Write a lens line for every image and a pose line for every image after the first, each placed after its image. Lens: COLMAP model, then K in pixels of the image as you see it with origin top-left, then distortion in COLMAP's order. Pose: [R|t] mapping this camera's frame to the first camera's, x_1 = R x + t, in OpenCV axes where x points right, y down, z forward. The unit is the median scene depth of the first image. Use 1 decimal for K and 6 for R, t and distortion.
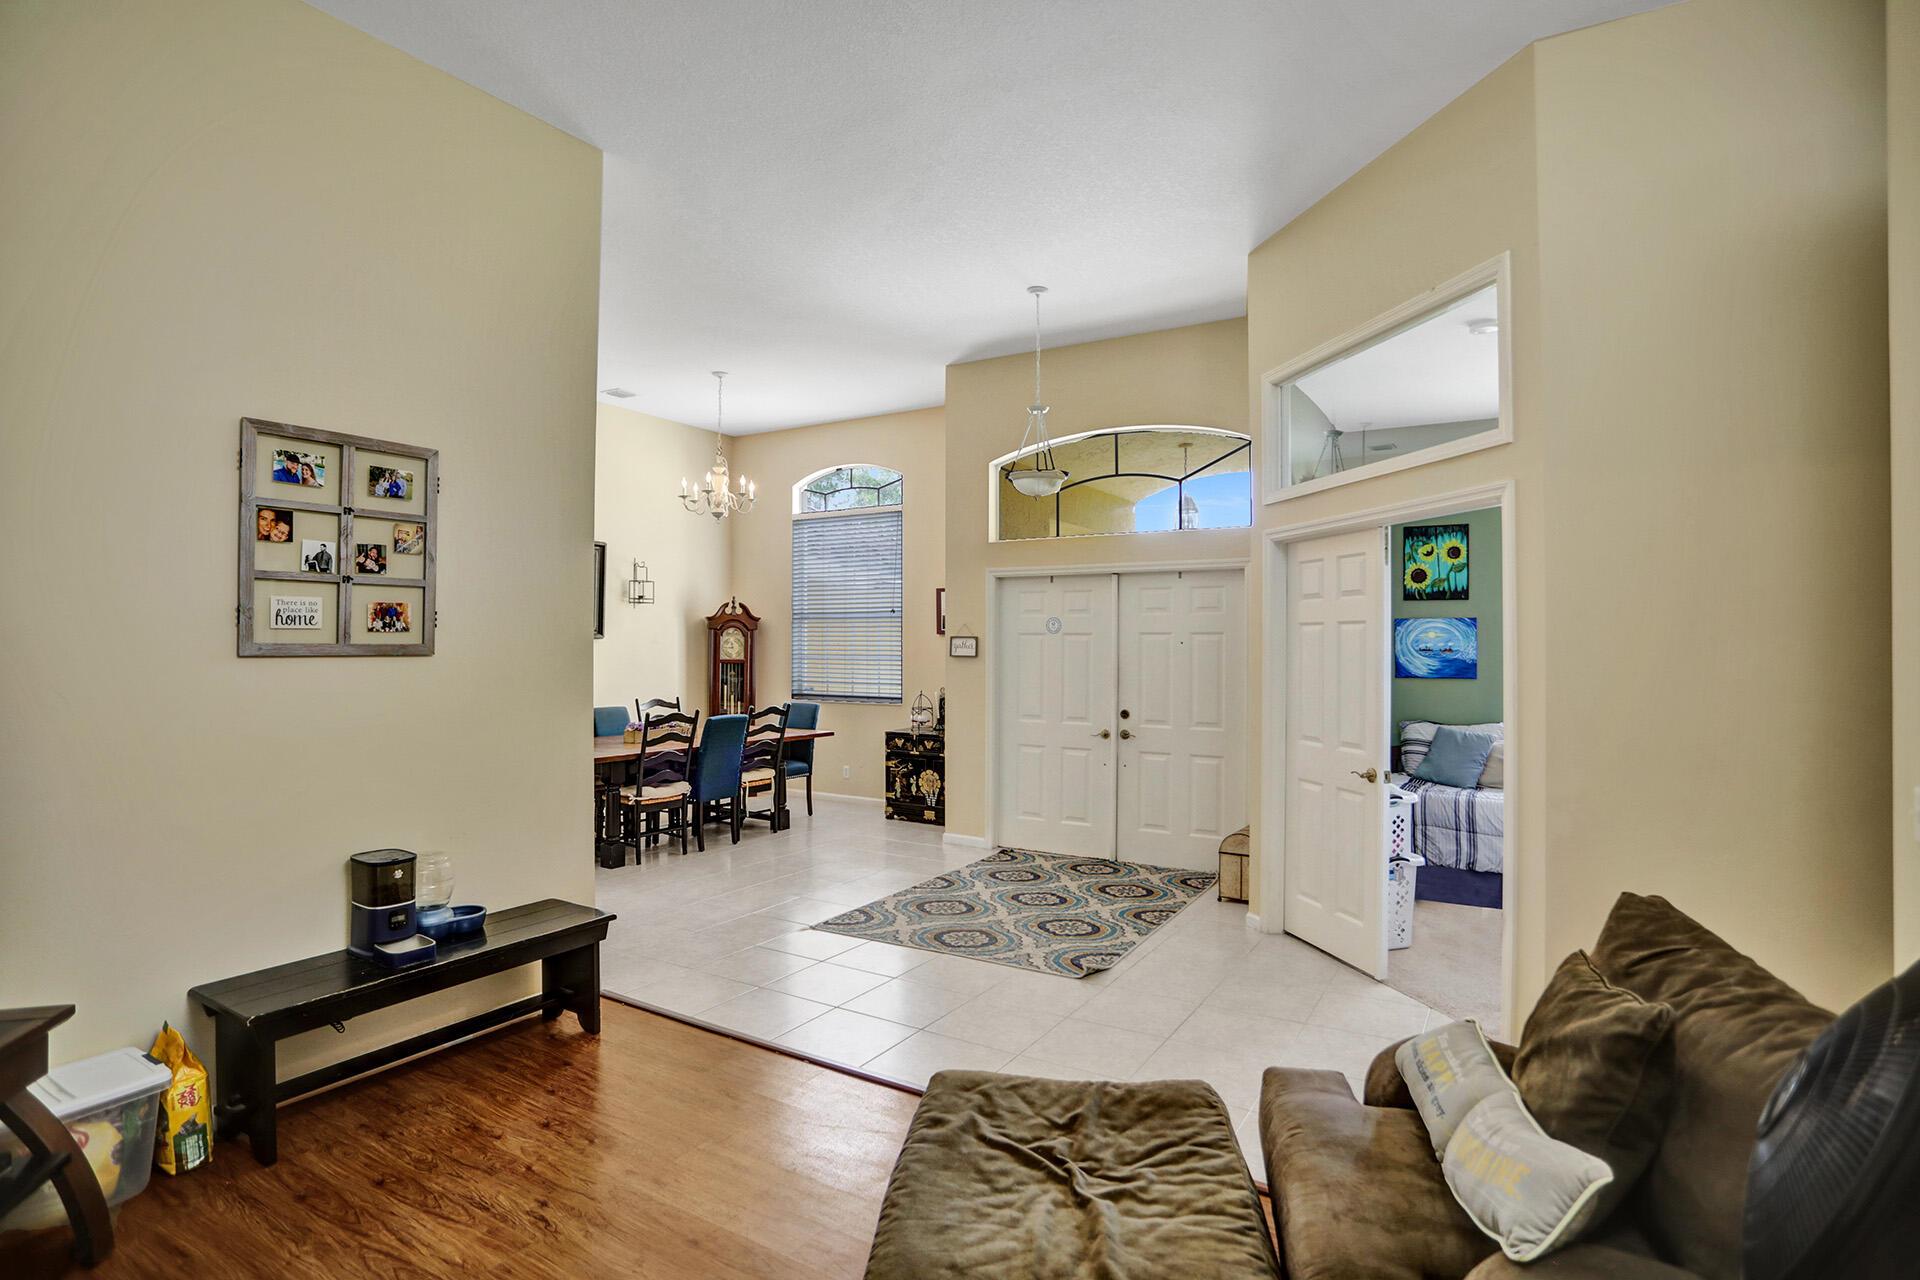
lens RADIAL K [[955.9, 0, 960.2], [0, 955.9, 634.6], [0, 0, 1]] dist [-0.022304, -0.000313]
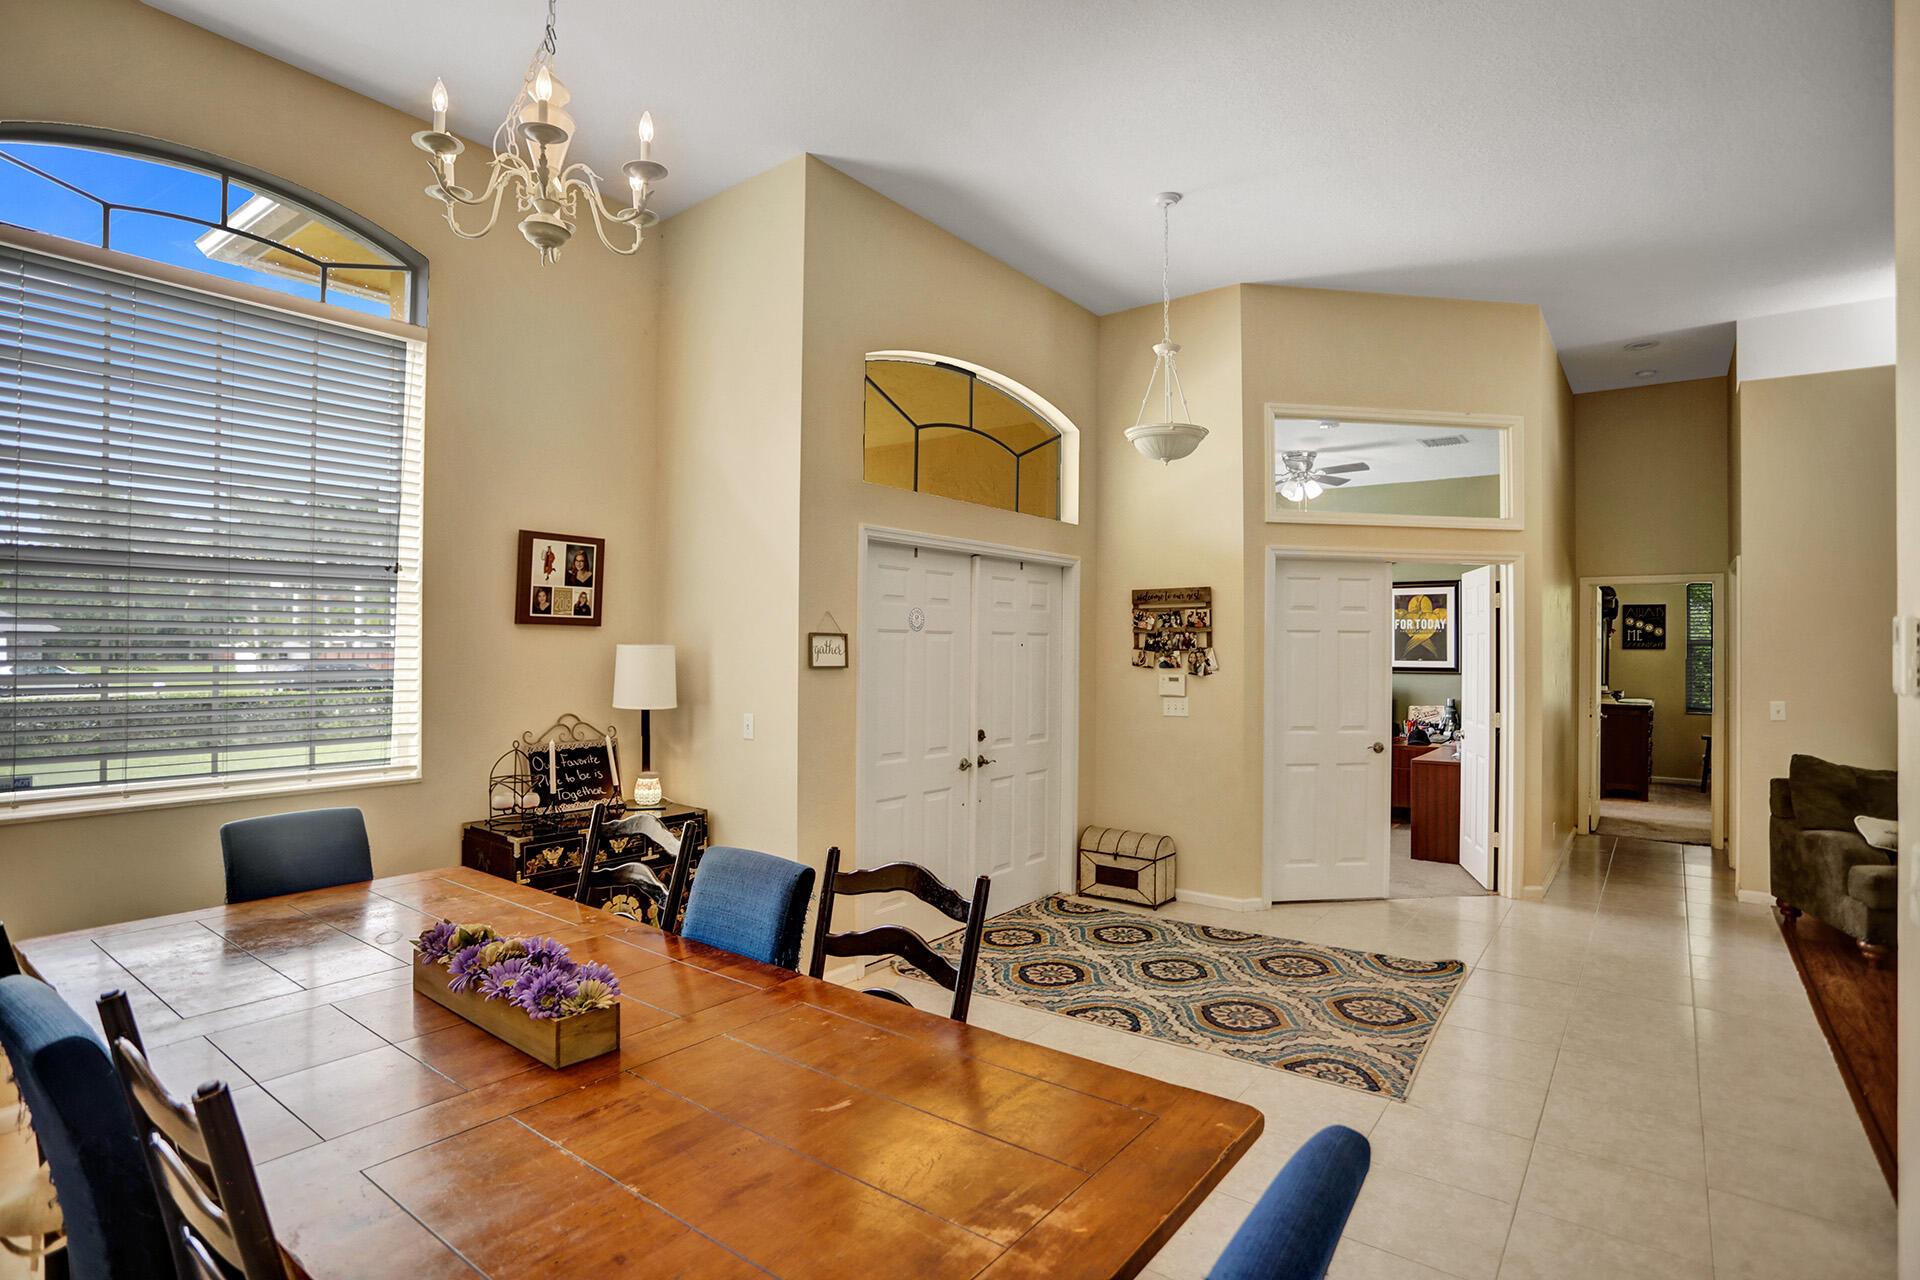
lens RADIAL K [[955.9, 0, 956.2], [0, 955.9, 637.2], [0, 0, 1]] dist [-0.022304, -0.000313]
pose [[0.120428, 0.013236, 0.992634, -0.759801], [-0.000092, 0.999911, -0.013321, 0.016384], [-0.992722, 0.001513, 0.120419, 1.150801]]
